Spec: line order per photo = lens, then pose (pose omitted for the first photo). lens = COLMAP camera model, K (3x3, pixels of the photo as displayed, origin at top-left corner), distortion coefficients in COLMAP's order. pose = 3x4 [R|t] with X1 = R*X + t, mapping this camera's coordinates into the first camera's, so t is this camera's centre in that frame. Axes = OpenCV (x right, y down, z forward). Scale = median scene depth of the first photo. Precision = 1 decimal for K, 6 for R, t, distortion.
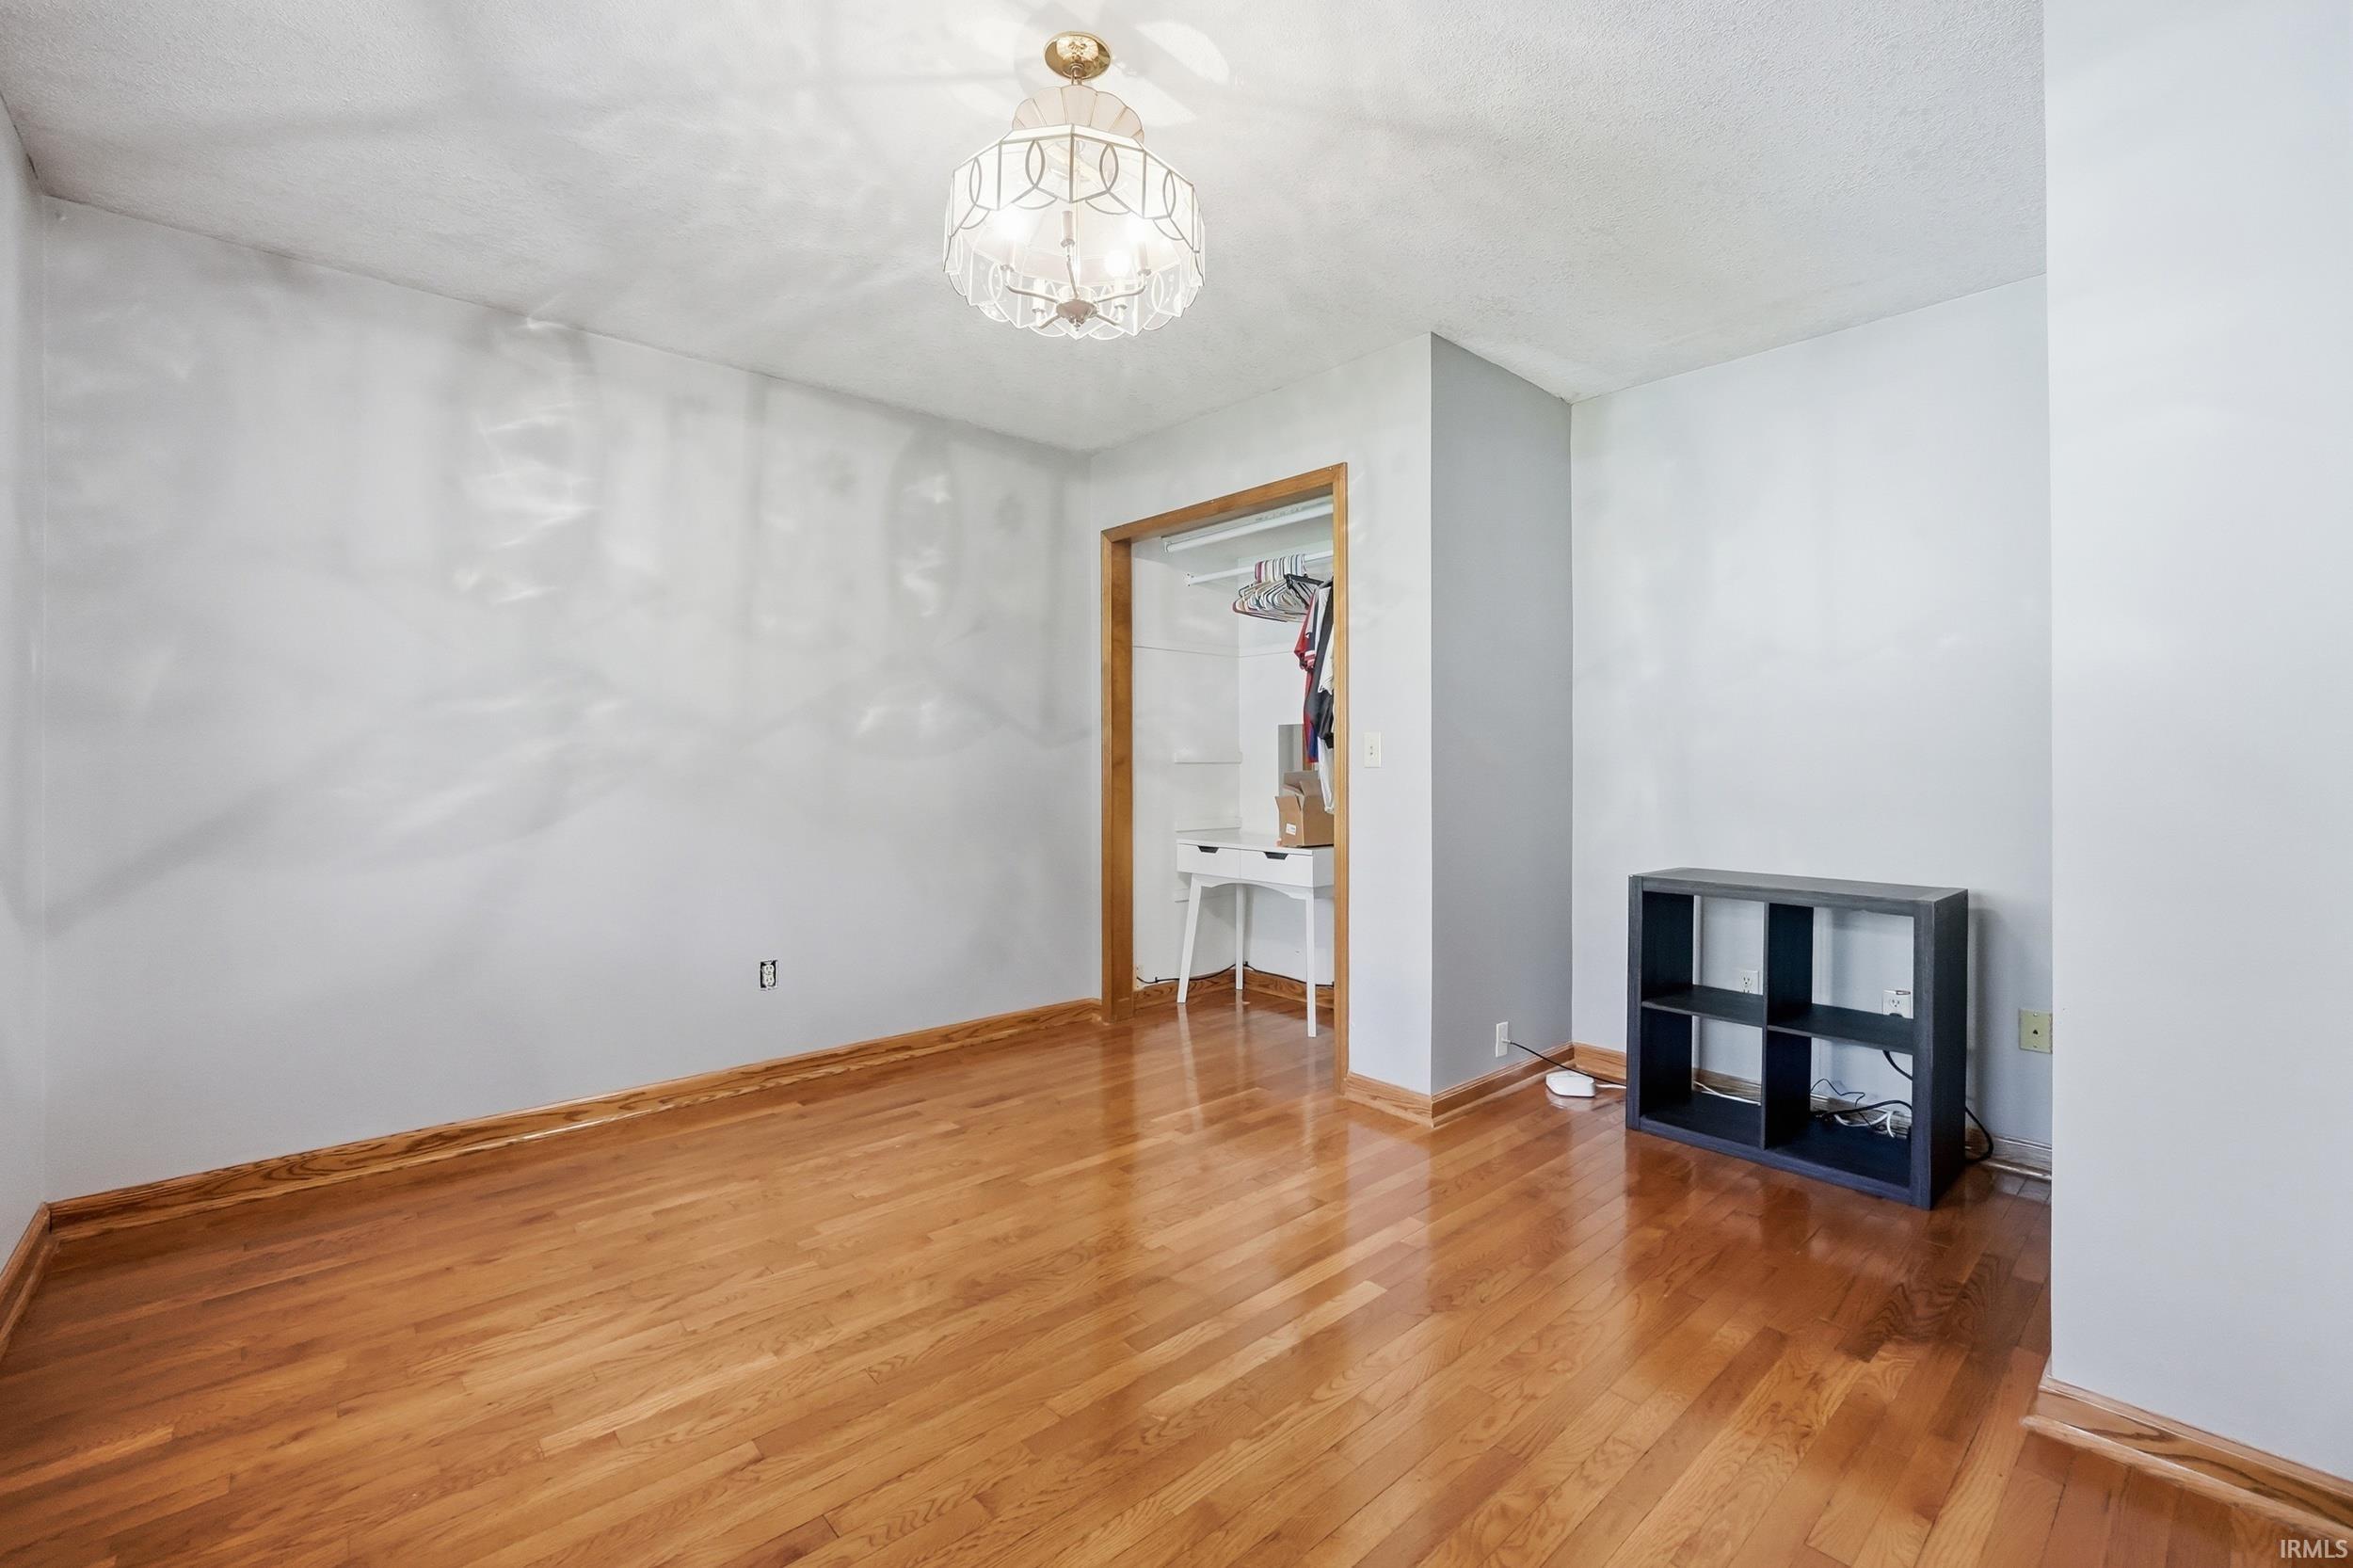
lens RADIAL K [[1000.9, 0, 1176.0], [0, 1000.9, 779.1], [0, 0, 1]] dist [-0.012276, 0.001315]
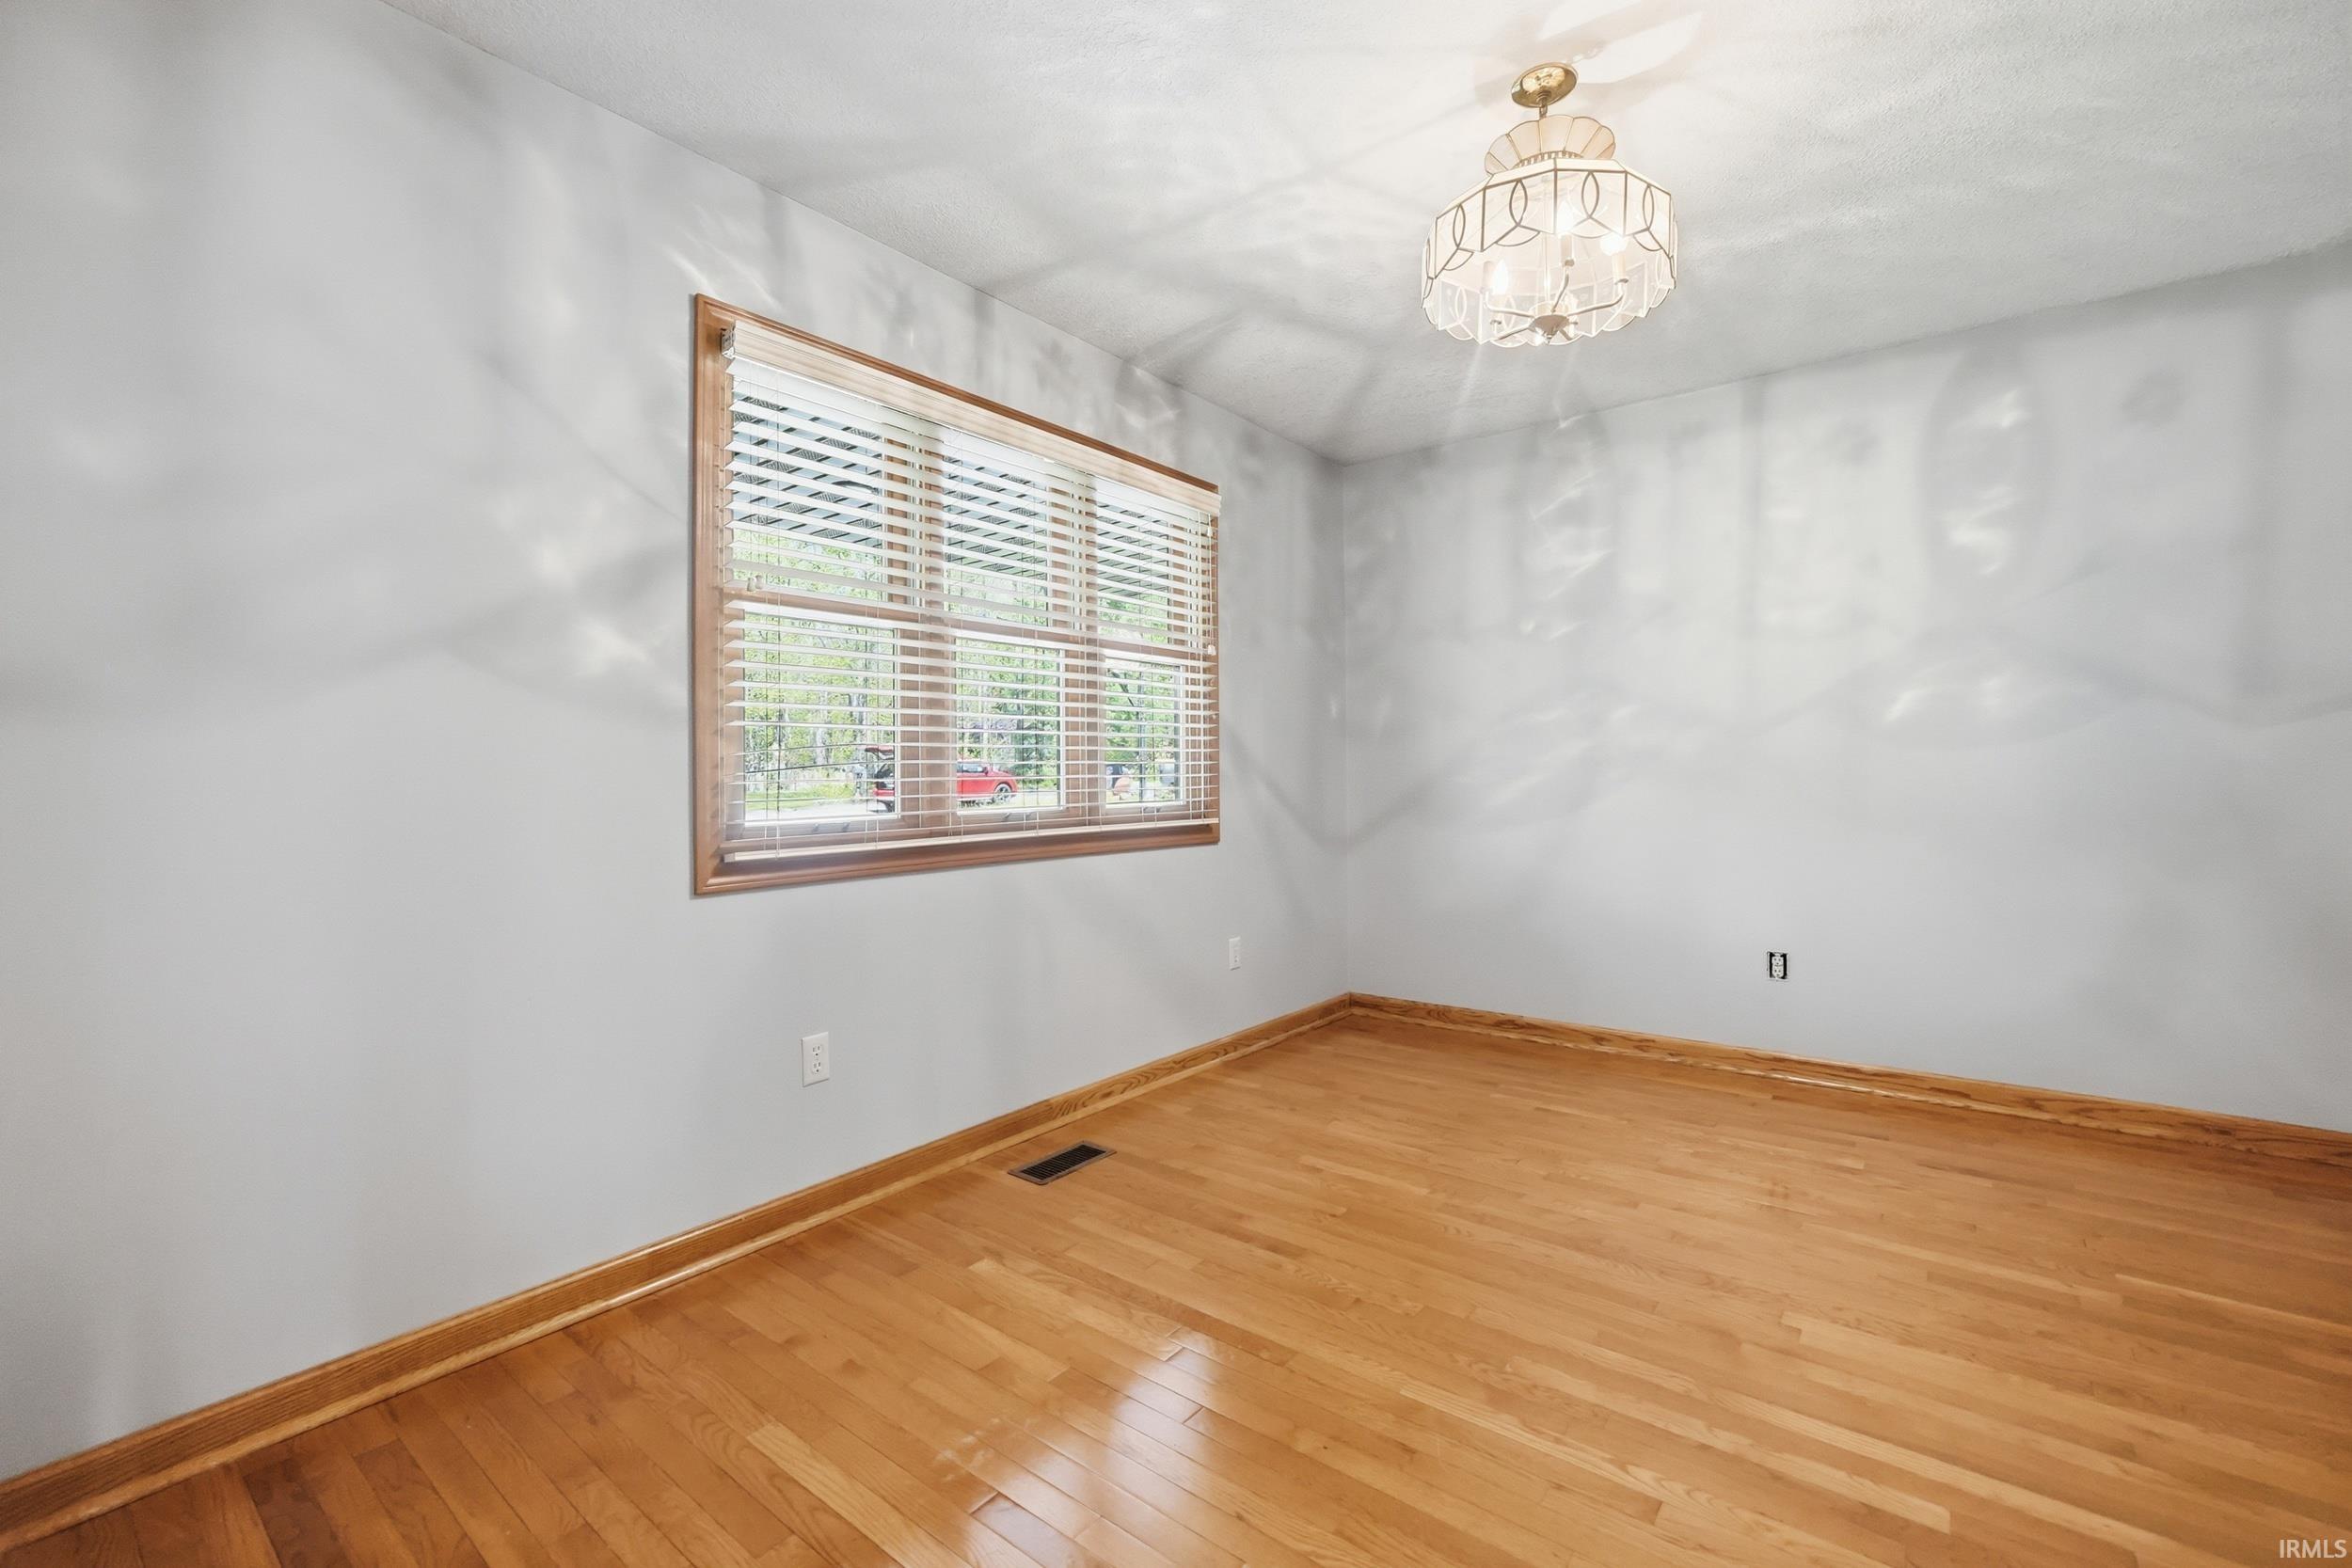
lens RADIAL K [[1000.4, 0, 1180.8], [0, 1000.4, 790.0], [0, 0, 1]] dist [-0.012276, 0.001315]
pose [[0.168941, 0.018016, -0.985461, 0.538578], [-0.007006, 0.999830, 0.017078, 0.005550], [0.985601, 0.004019, 0.169039, 0.266274]]
